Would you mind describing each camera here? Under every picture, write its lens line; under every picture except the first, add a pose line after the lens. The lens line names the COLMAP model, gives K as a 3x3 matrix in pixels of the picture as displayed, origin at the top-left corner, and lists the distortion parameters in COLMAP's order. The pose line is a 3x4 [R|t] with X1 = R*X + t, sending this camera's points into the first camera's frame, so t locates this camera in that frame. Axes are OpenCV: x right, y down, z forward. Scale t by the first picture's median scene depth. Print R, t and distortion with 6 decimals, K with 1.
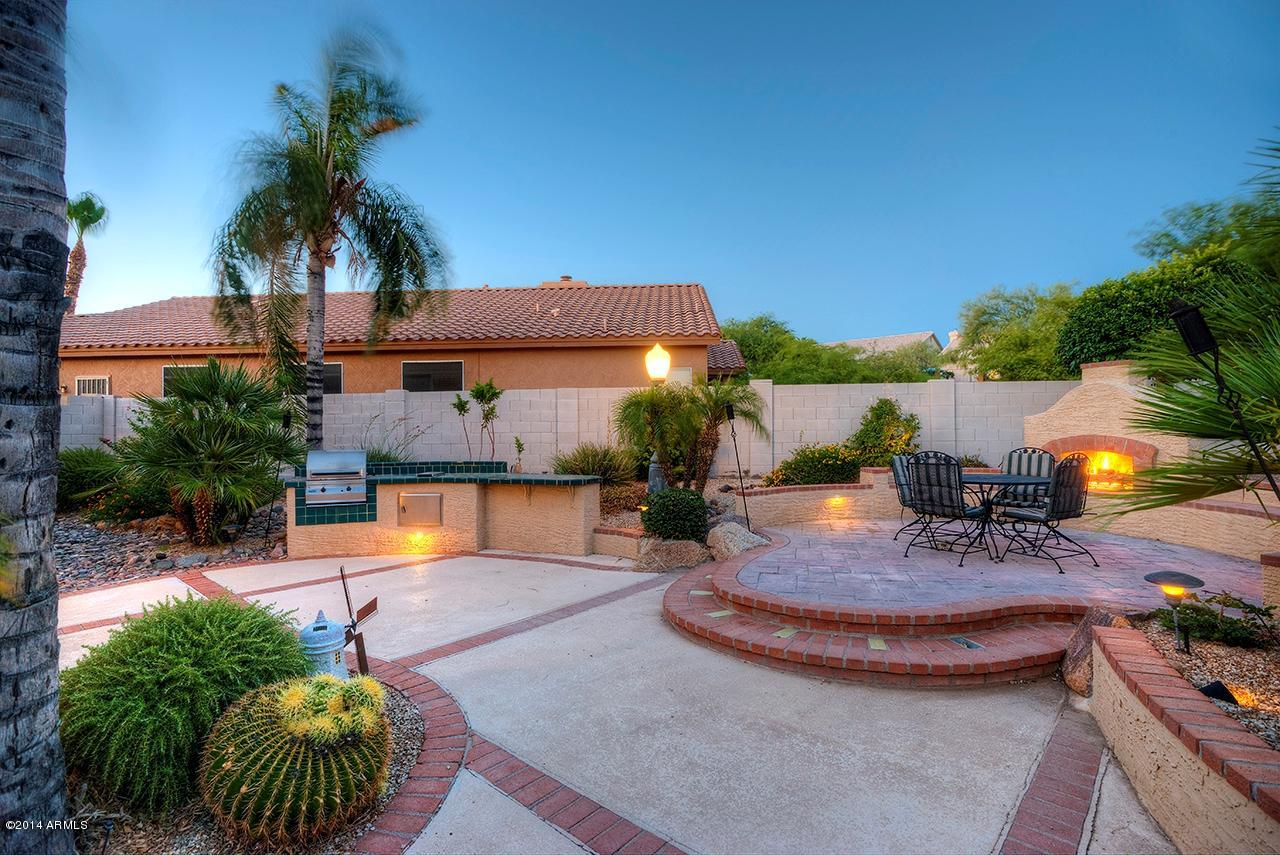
lens RADIAL K [[590.8, 0, 640.0], [0, 590.8, 427.5], [0, 0, 1]] dist [-0.000495, -0.000045]
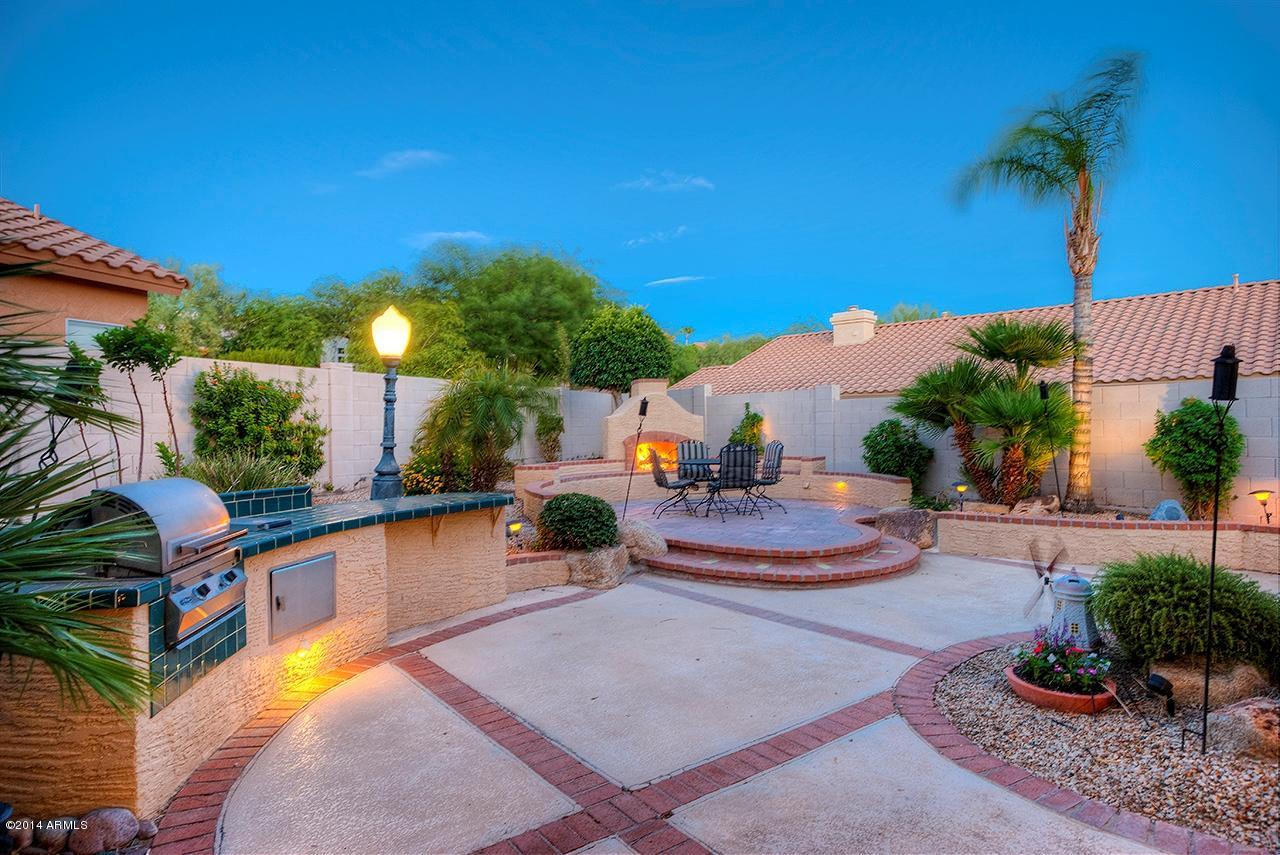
lens RADIAL K [[690.9, 0, 640.0], [0, 690.9, 427.5], [0, 0, 1]] dist [-0.022462, 0.000161]
pose [[0.235546, -0.000043, 0.971863, -1.022548], [0.002352, 0.999997, -0.000526, 0.006014], [-0.971860, 0.002409, 0.235546, 0.754195]]
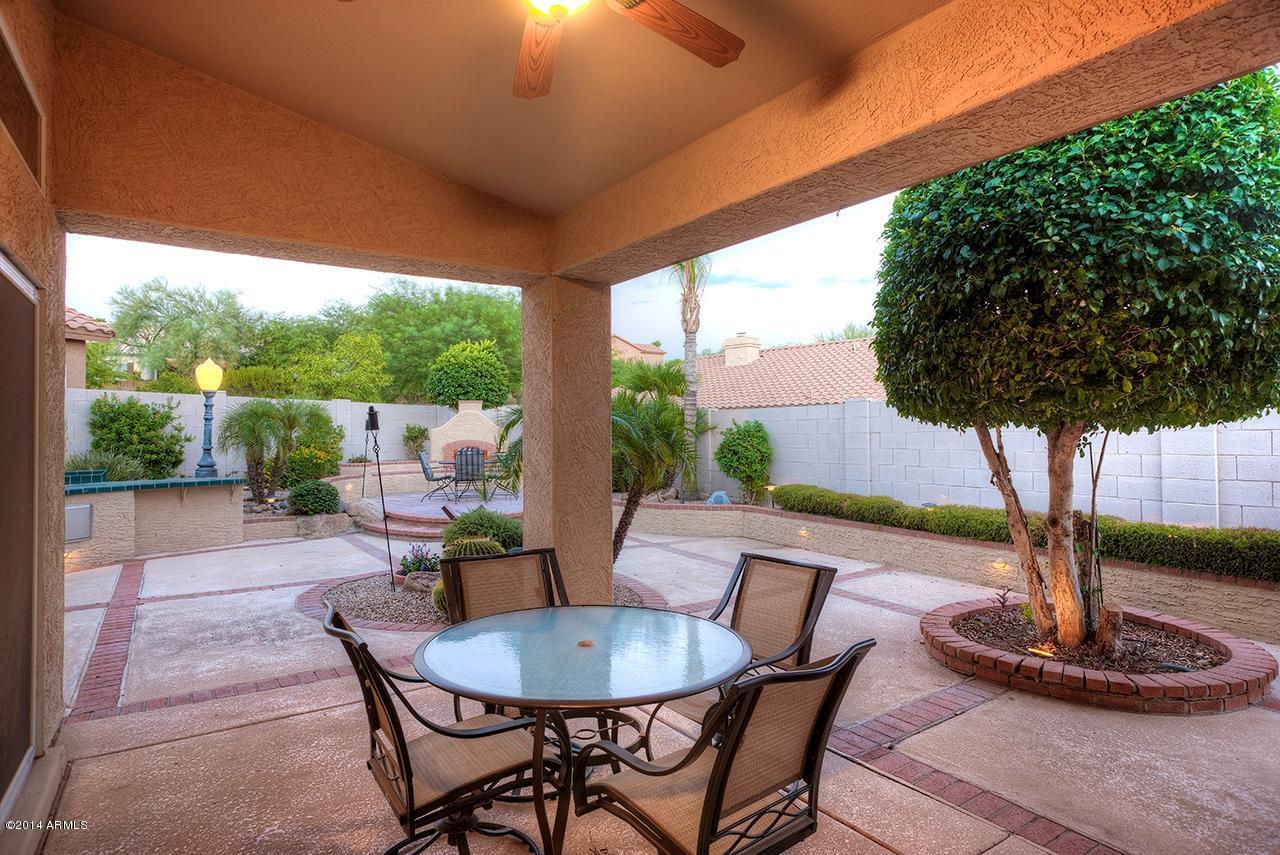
lens RADIAL K [[680.6, 0, 640.0], [0, 680.6, 427.5], [0, 0, 1]] dist [0.001289, 0.000196]
pose [[0.300057, 0.012482, 0.953840, -1.362248], [-0.006049, 0.999919, -0.011182, -0.006250], [-0.953902, -0.002415, 0.300108, -0.211972]]
